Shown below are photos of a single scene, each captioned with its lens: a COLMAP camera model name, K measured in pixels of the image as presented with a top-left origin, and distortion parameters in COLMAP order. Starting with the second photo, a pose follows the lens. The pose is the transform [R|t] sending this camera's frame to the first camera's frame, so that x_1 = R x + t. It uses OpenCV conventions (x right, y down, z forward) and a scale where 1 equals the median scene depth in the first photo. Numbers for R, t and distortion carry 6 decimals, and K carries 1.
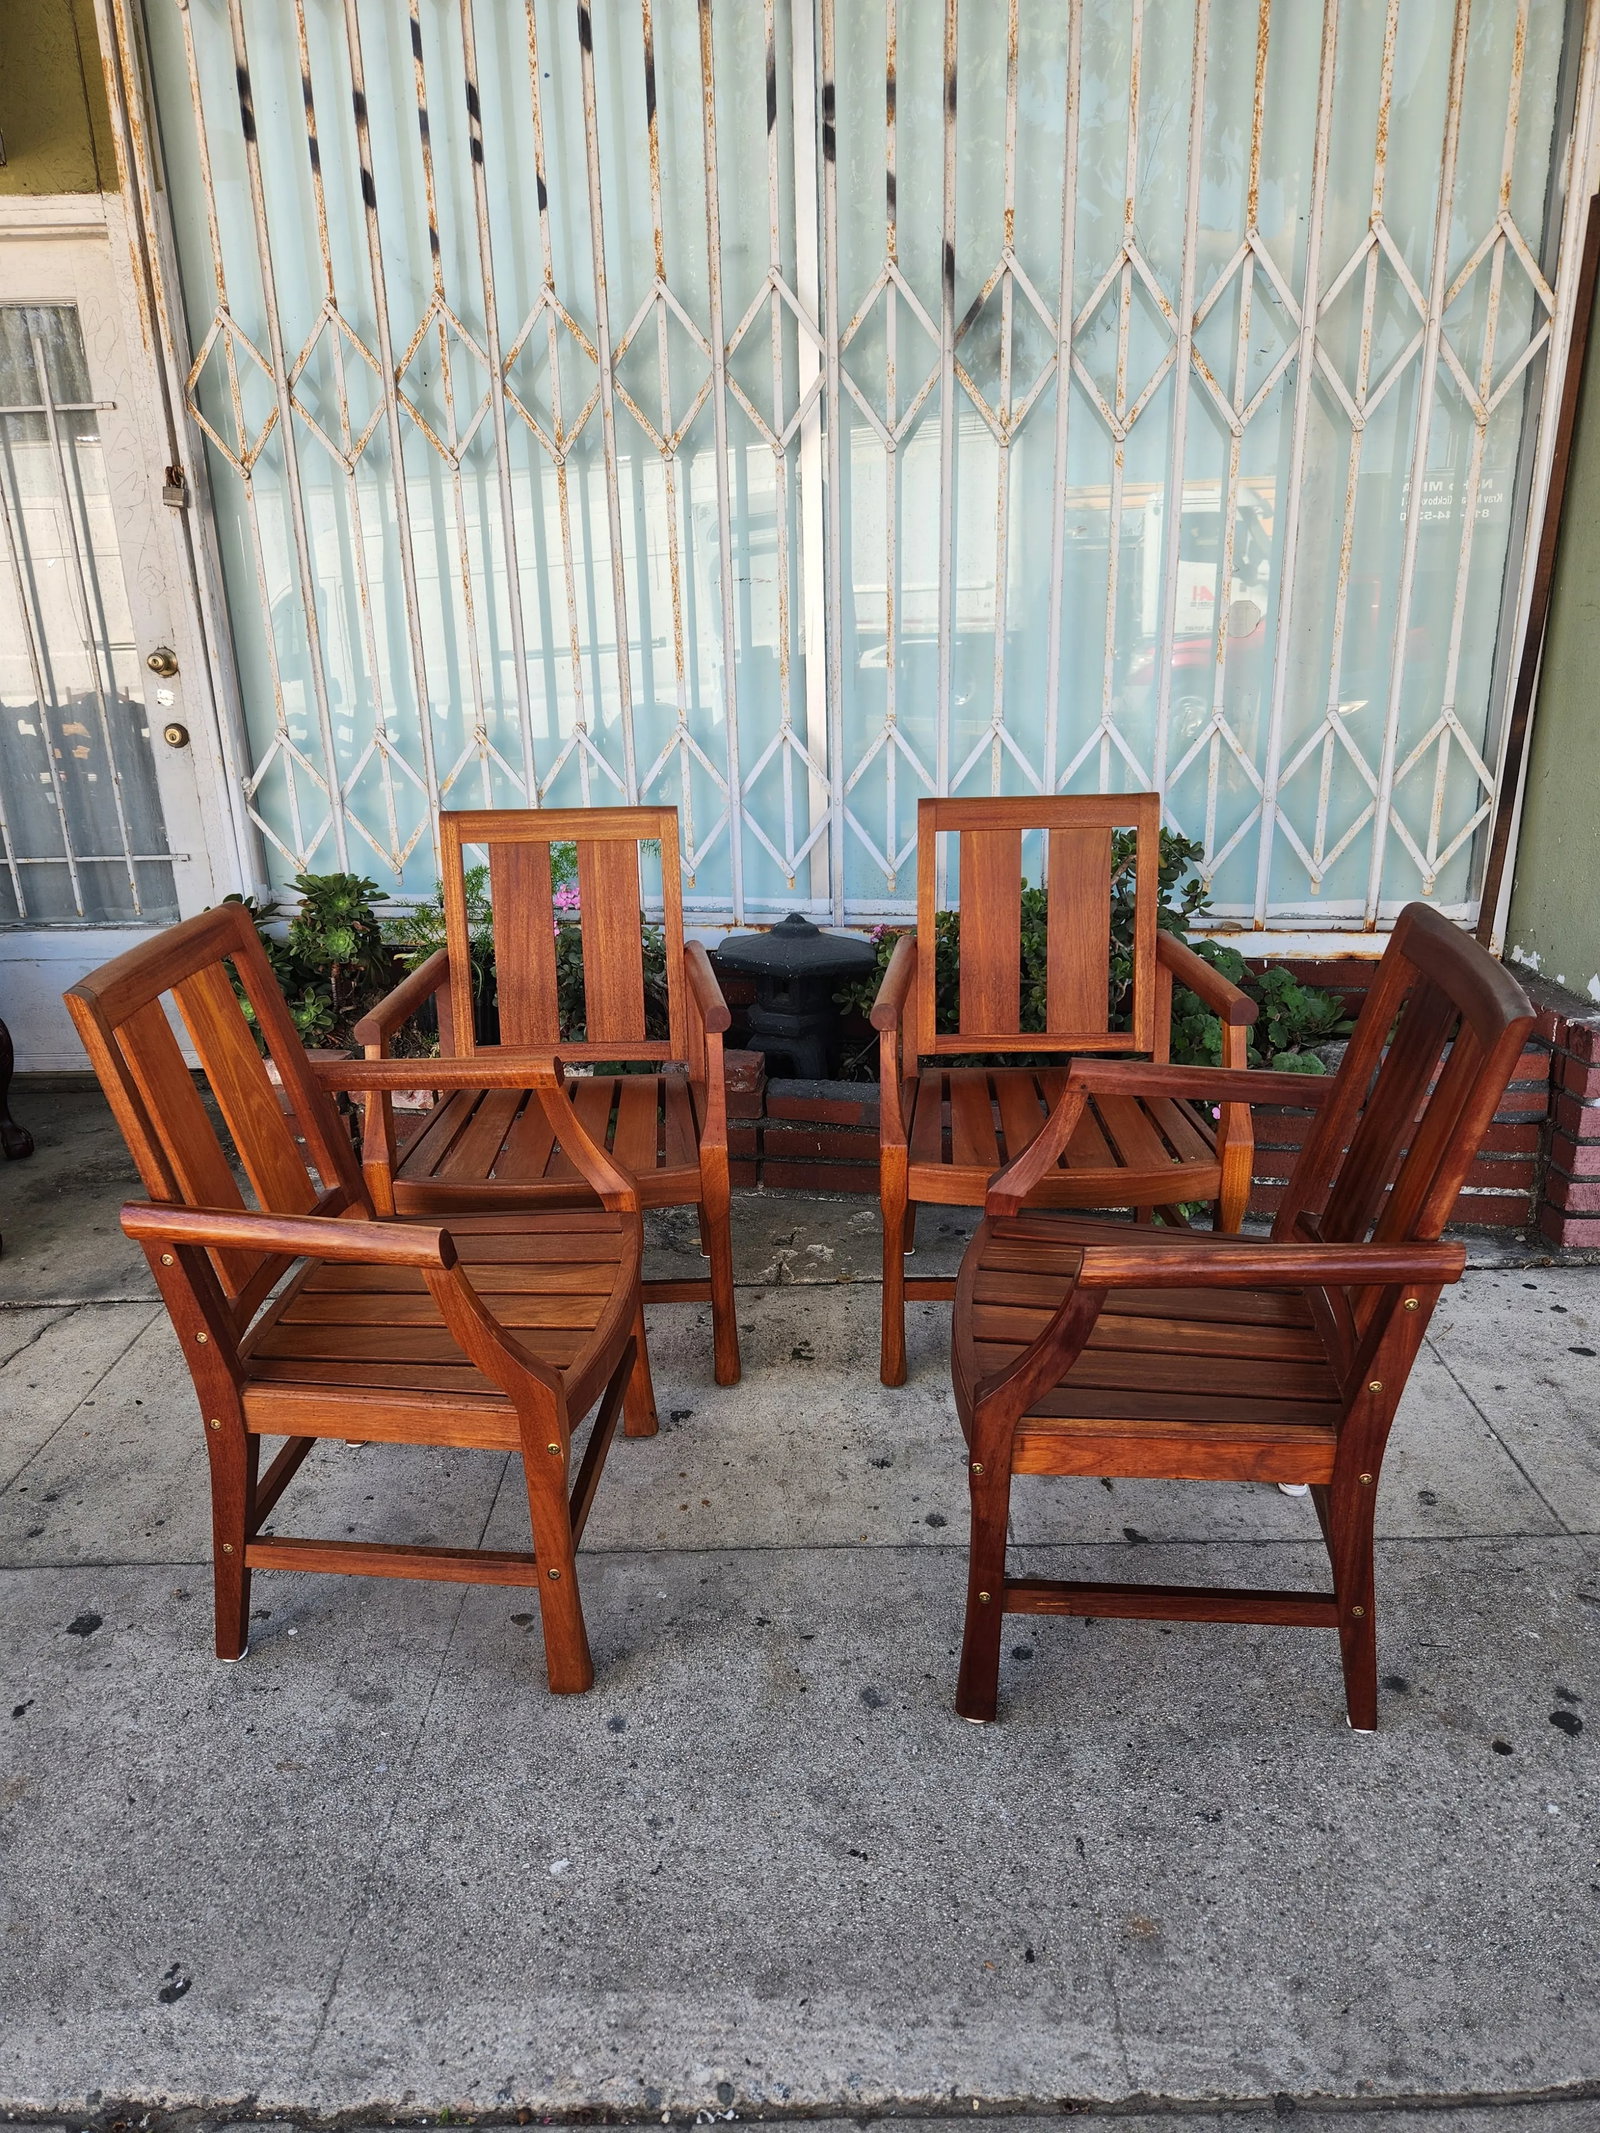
lens RADIAL K [[1427.7, 0, 792.6], [0, 1427.7, 1083.1], [0, 0, 1]] dist [0.061264, -0.047751]
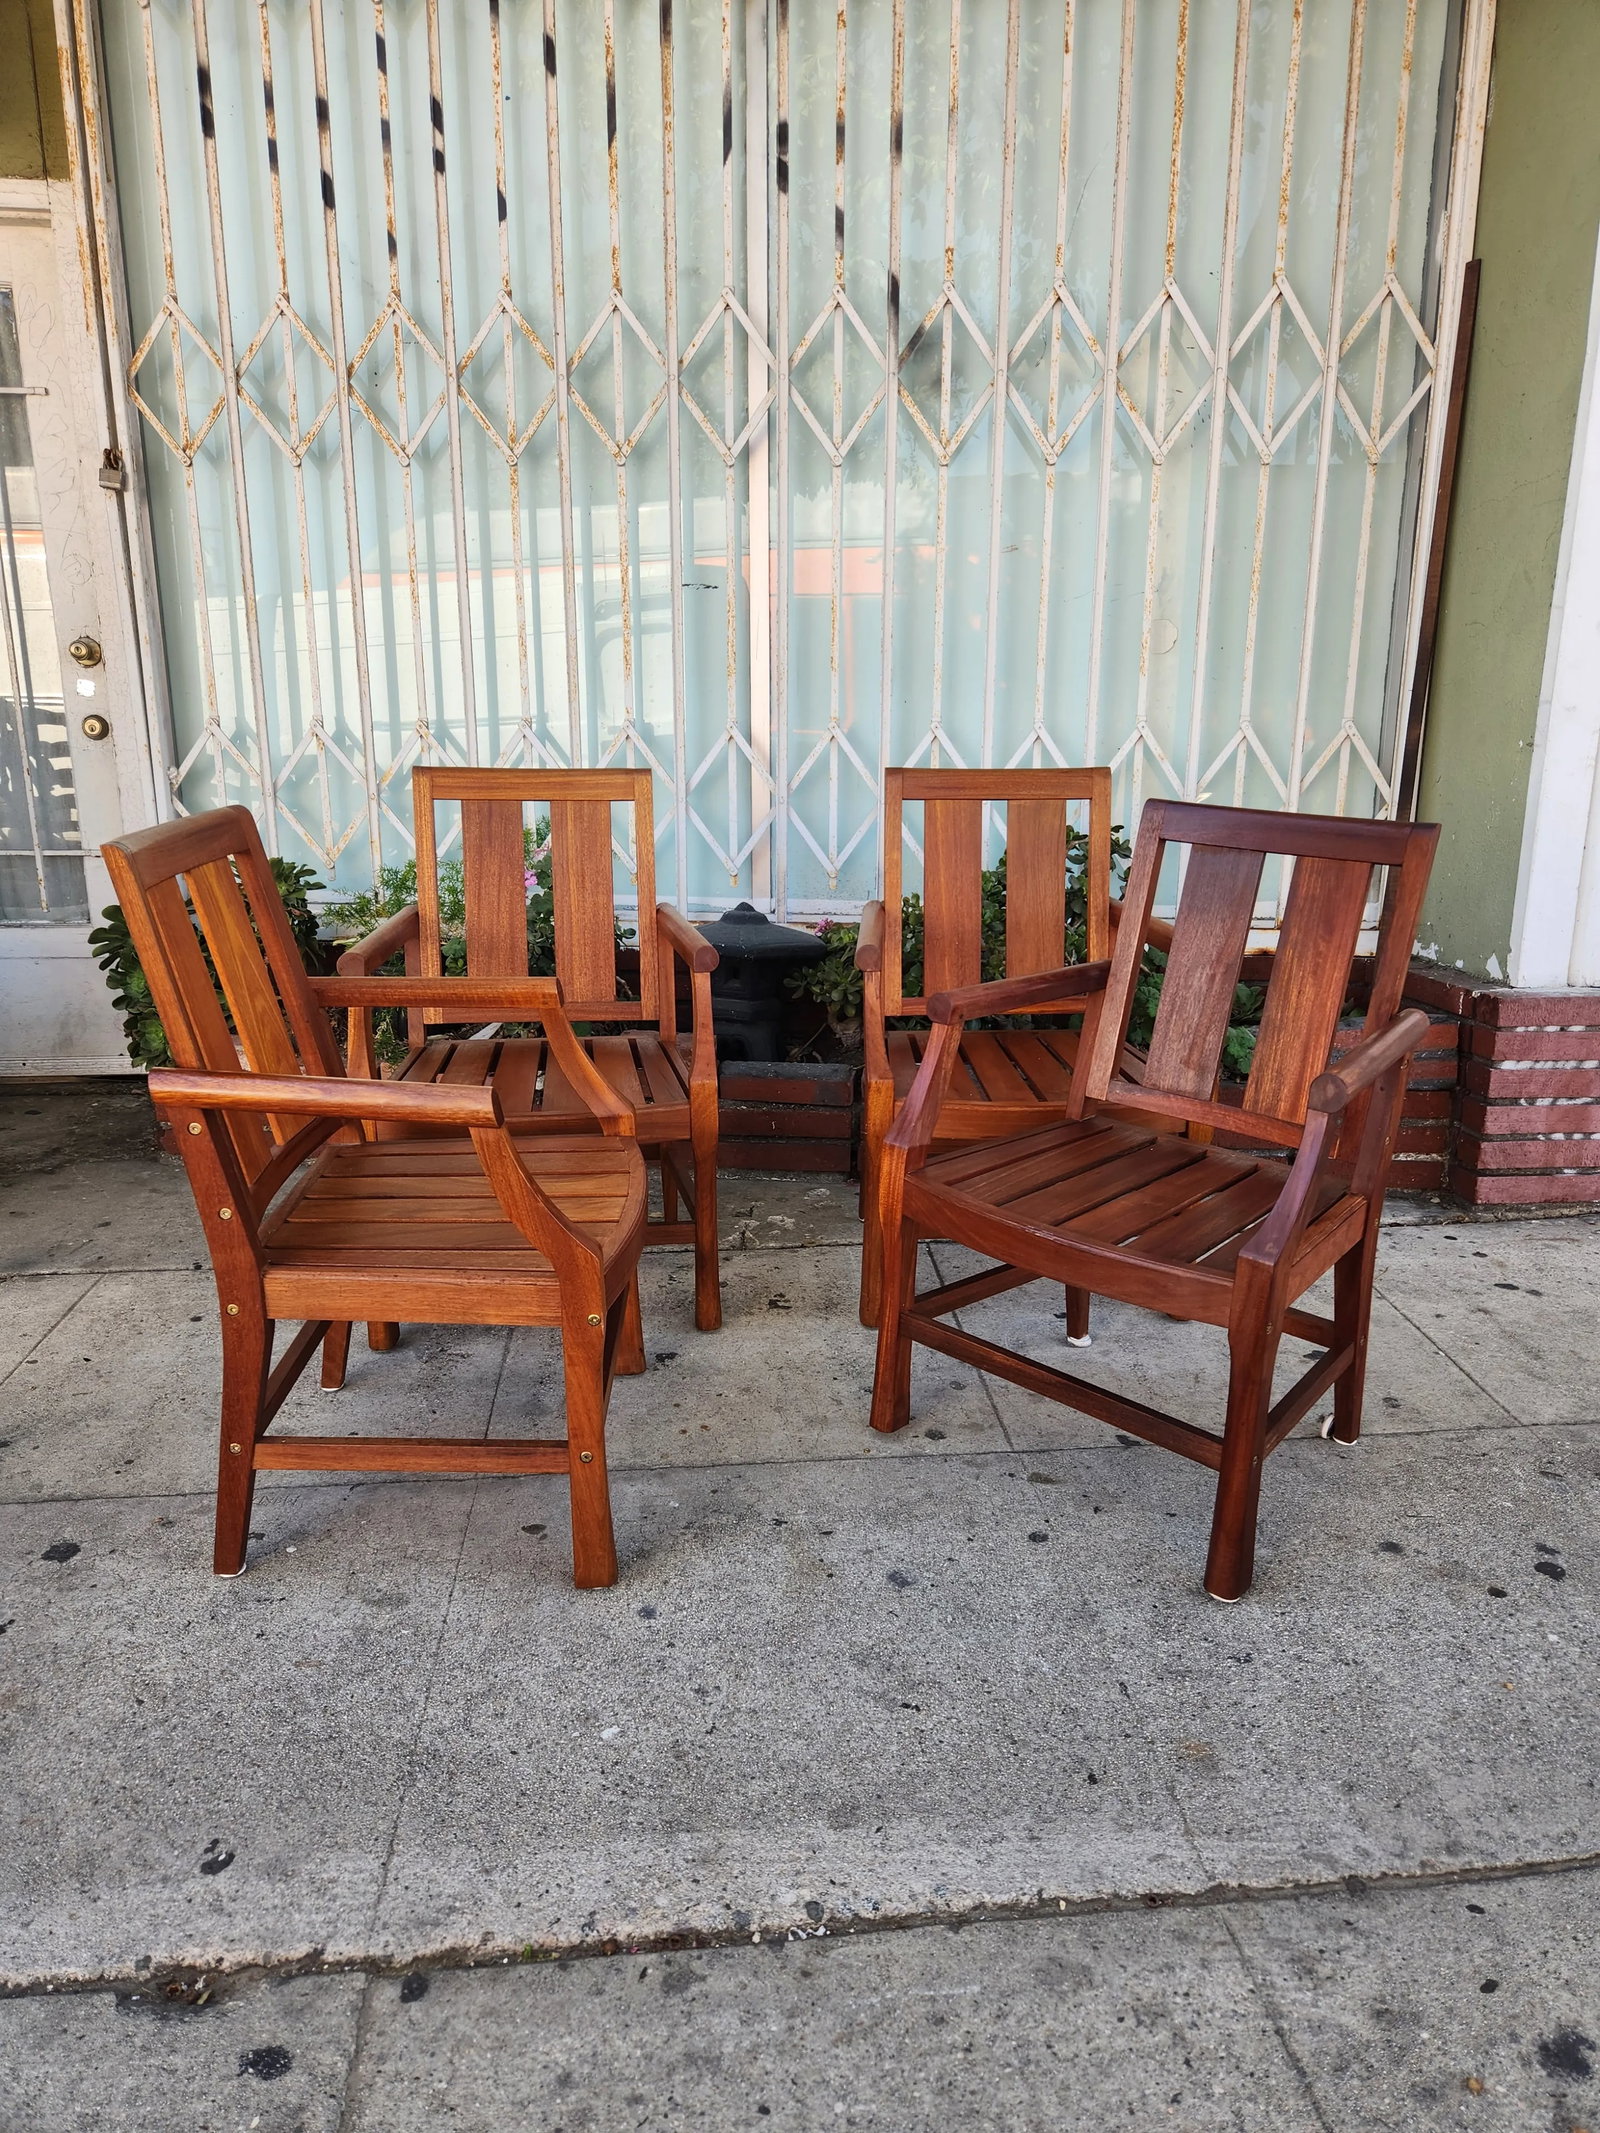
lens RADIAL K [[1427.7, 0, 808.1], [0, 1427.7, 1093.0], [0, 0, 1]] dist [0.061264, -0.047751]
pose [[0.993333, 0.002308, 0.115261, -0.092757], [0.005837, 0.997511, -0.070274, 0.116914], [-0.115136, 0.070478, 0.990846, -0.008862]]
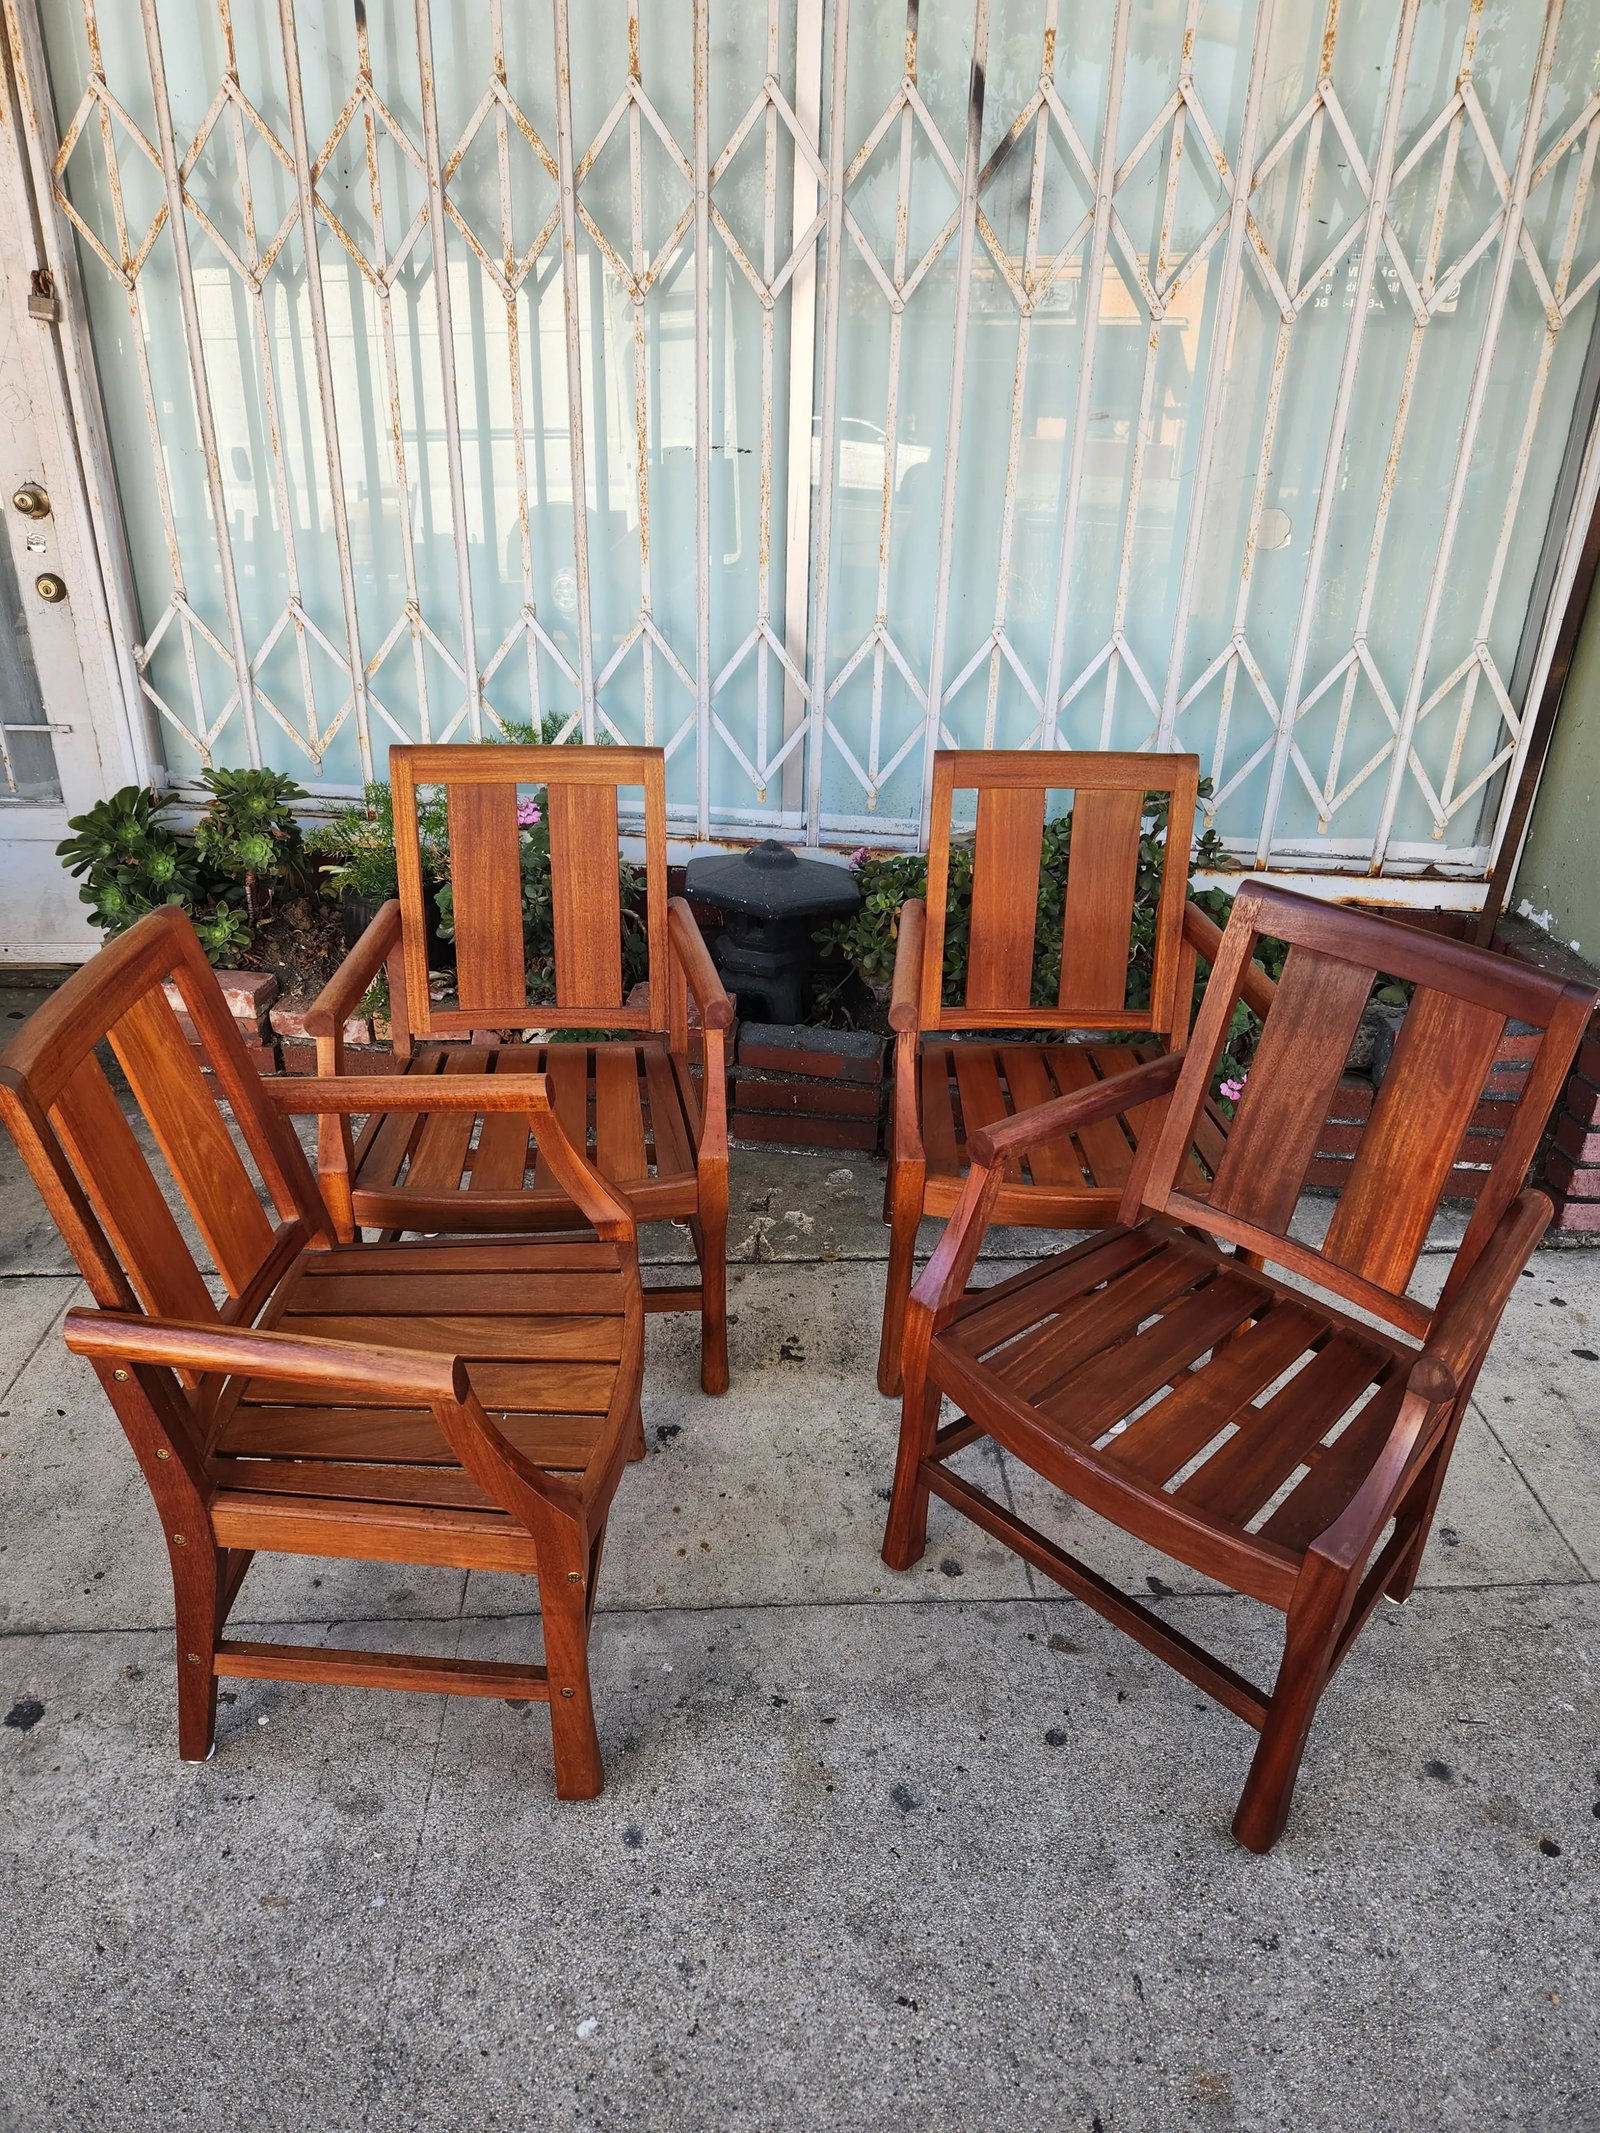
lens RADIAL K [[1427.7, 0, 793.1], [0, 1427.7, 1062.5], [0, 0, 1]] dist [0.061264, -0.047751]
pose [[0.996372, 0.016182, 0.083552, -0.076956], [-0.027012, 0.991125, 0.130162, -0.126802], [-0.080704, -0.131946, 0.987966, 0.101011]]
